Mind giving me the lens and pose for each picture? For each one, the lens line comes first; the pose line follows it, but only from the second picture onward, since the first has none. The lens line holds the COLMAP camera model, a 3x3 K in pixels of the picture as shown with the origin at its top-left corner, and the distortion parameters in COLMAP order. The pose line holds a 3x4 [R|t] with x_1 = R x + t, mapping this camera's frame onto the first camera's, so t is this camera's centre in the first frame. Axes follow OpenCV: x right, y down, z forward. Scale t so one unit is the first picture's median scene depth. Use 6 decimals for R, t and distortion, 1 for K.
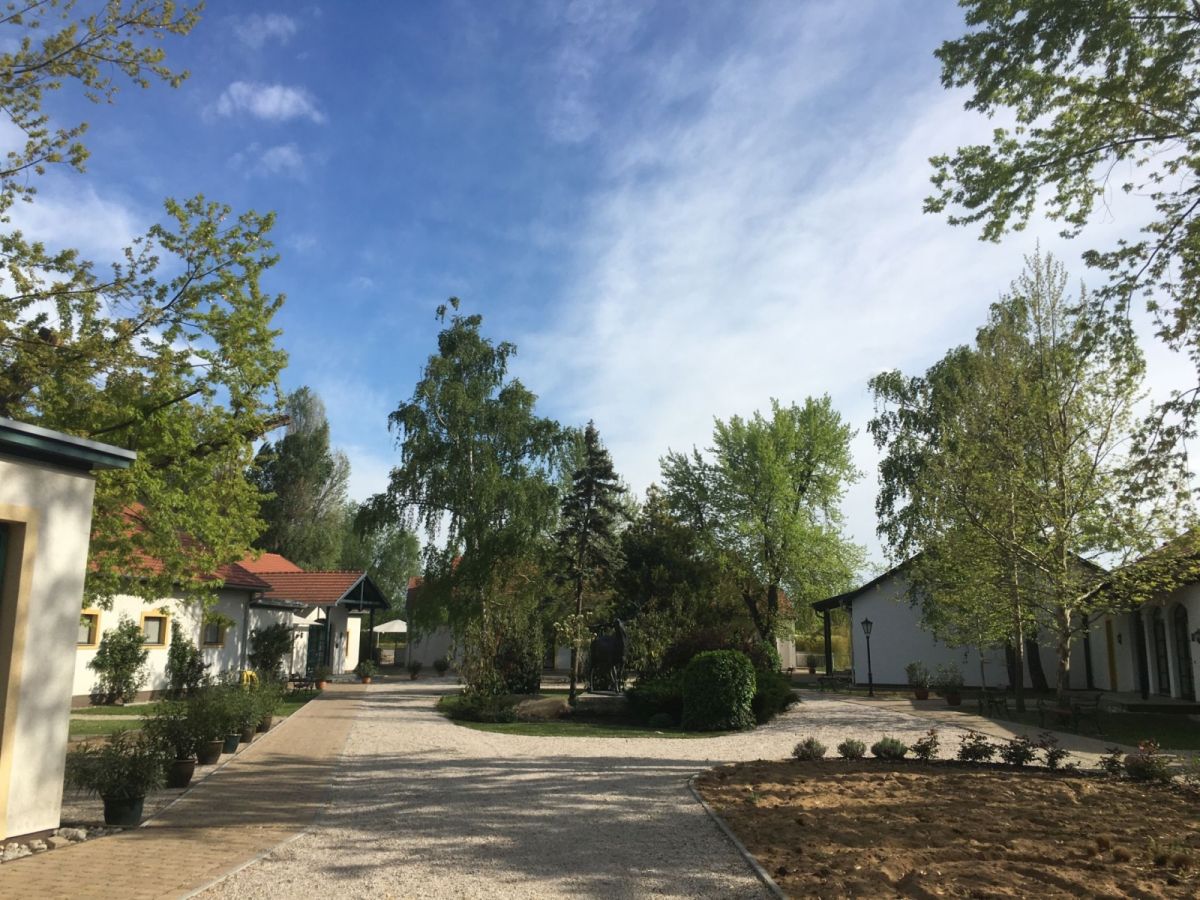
lens RADIAL K [[961.3, 0, 599.5], [0, 961.3, 473.1], [0, 0, 1]] dist [-0.061883, -0.007774]
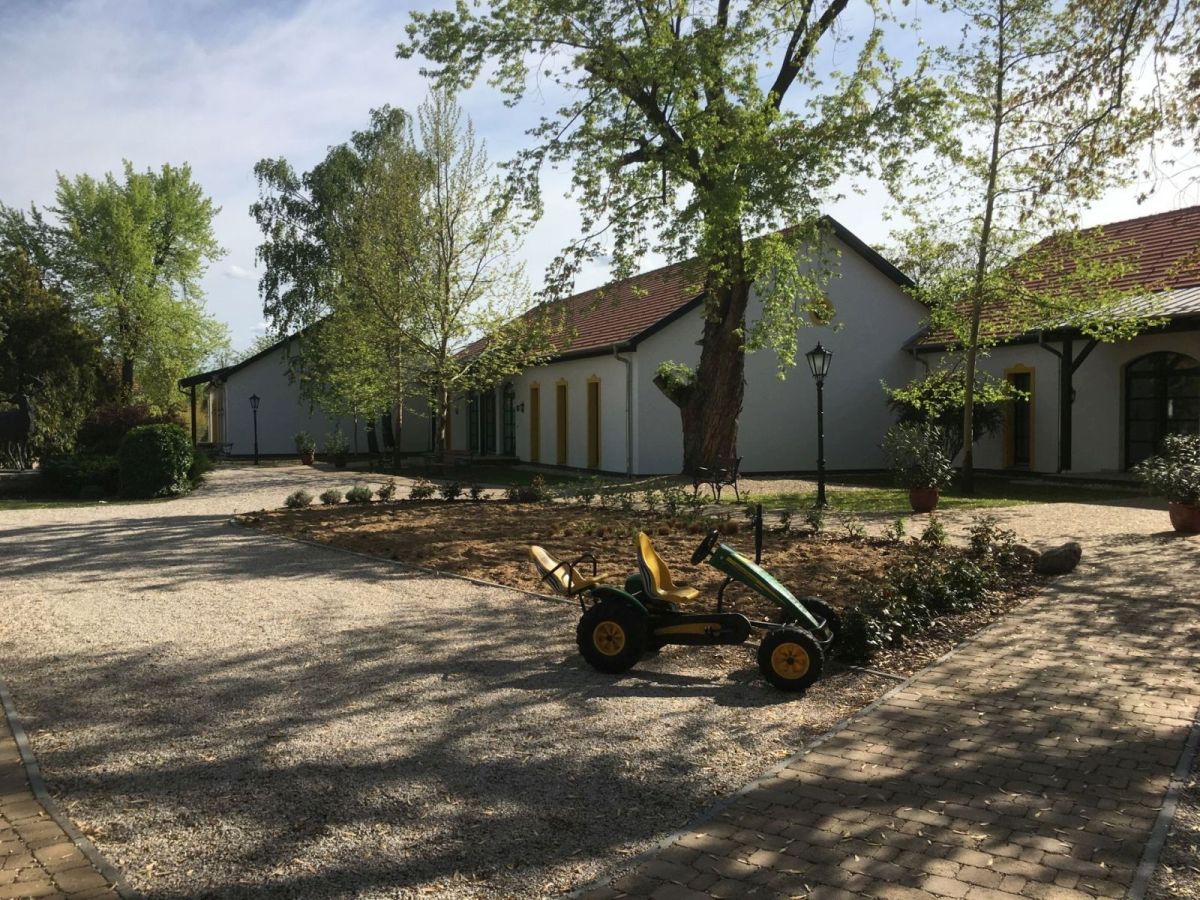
lens RADIAL K [[1036.1, 0, 595.1], [0, 1036.1, 447.2], [0, 0, 1]] dist [0.083990, -0.122625]
pose [[0.745919, -0.042440, 0.664683, -0.213368], [-0.092332, 0.981743, 0.166301, -0.020325], [-0.659606, -0.185418, 0.728382, -0.123238]]
